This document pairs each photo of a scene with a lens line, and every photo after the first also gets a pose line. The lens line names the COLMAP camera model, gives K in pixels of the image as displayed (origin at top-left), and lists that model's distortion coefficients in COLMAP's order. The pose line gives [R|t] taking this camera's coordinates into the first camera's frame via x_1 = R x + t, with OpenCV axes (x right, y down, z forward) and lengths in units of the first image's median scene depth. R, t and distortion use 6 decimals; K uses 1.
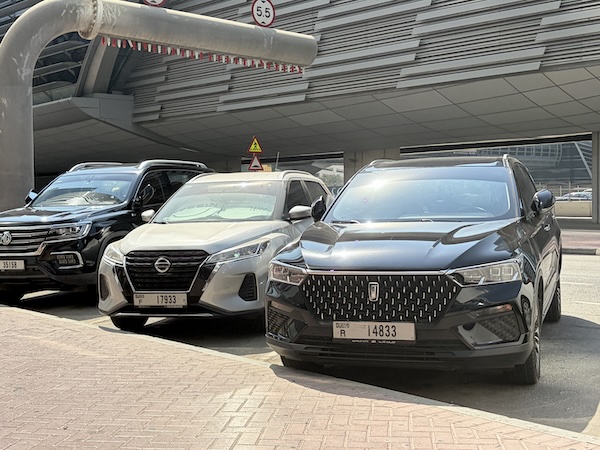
lens RADIAL K [[853.8, 0, 300.0], [0, 853.8, 225.0], [0, 0, 1]] dist [-0.030285, -0.018665]
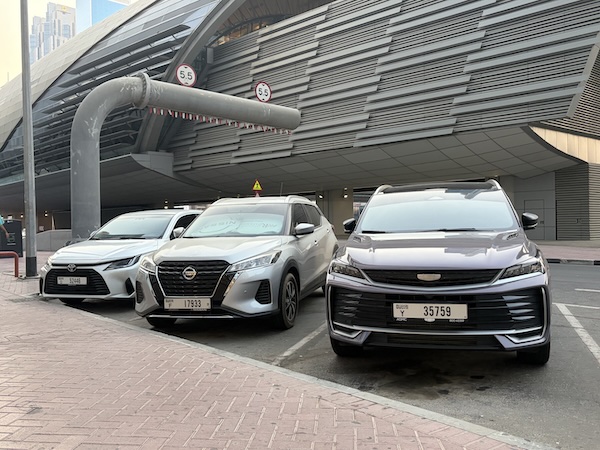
lens RADIAL K [[566.1, 0, 300.0], [0, 566.1, 225.0], [0, 0, 1]] dist [0.009999, 0.002060]
pose [[0.999653, -0.000422, 0.026357, -0.025692], [0.001134, 0.999635, -0.026984, 0.001684], [-0.026336, 0.027005, 0.999288, 0.184108]]
